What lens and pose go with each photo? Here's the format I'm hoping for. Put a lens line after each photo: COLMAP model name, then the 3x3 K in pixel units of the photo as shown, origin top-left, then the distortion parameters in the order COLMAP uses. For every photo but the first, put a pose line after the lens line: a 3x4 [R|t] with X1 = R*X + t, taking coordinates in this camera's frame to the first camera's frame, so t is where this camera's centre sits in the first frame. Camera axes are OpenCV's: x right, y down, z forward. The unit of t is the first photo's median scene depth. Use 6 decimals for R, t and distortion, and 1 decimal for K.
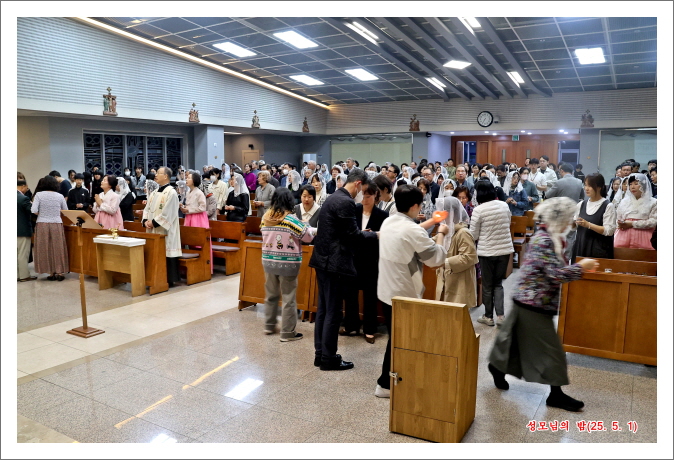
lens RADIAL K [[534.9, 0, 335.5], [0, 534.9, 234.0], [0, 0, 1]] dist [-0.186690, 0.168969]
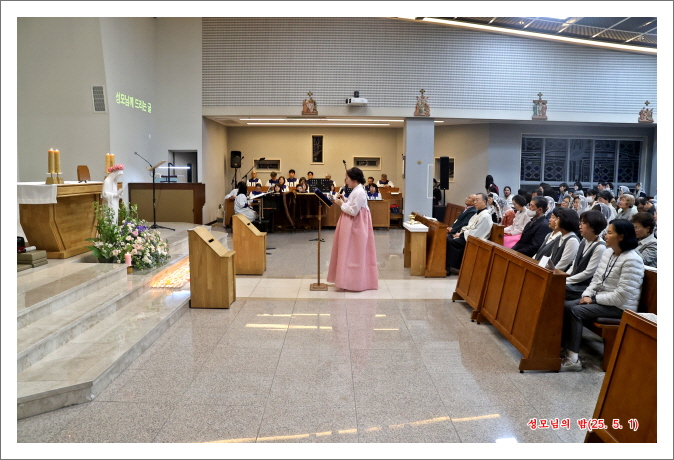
lens RADIAL K [[534.9, 0, 335.5], [0, 534.9, 234.0], [0, 0, 1]] dist [-0.186690, 0.168969]
pose [[0.517588, 0.100342, -0.849726, 0.211422], [-0.115294, 0.992222, 0.046941, -0.002252], [0.847827, 0.073672, 0.525131, 0.097744]]
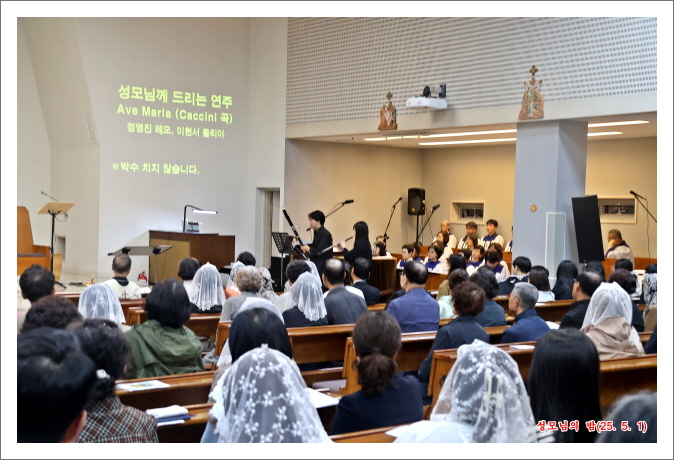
lens RADIAL K [[960.6, 0, 337.0], [0, 960.6, 230.0], [0, 0, 1]] dist [0.122941, 0.030020]
pose [[-0.351682, 0.009374, -0.936073, 0.356274], [-0.143197, 0.987643, 0.063690, -0.102771], [0.925102, 0.156442, -0.345994, 0.788380]]
